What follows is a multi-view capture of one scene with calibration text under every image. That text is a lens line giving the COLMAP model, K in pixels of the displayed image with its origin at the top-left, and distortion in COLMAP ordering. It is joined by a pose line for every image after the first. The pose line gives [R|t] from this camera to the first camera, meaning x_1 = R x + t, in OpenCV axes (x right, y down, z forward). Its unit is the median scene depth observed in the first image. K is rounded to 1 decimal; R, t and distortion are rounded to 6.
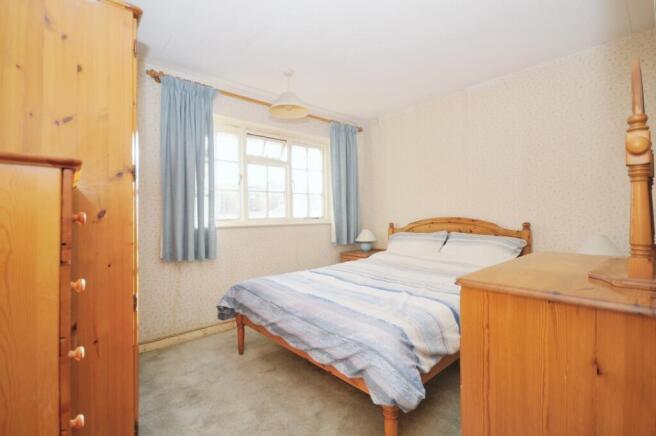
lens RADIAL K [[297.4, 0, 329.3], [0, 297.4, 216.6], [0, 0, 1]] dist [-0.001030, -0.000101]
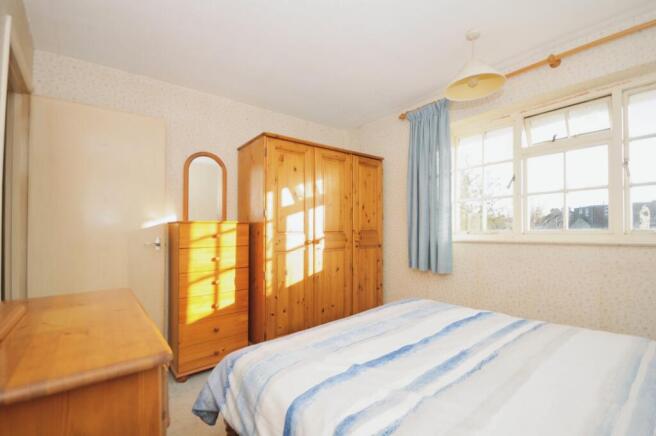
lens RADIAL K [[282.3, 0, 325.8], [0, 282.3, 224.9], [0, 0, 1]] dist [-0.002177, 0.000301]
pose [[-0.050167, -0.018146, -0.998576, 0.410107], [0.000253, 0.999835, -0.018182, 0.000331], [0.998741, -0.001165, -0.050154, 0.497092]]
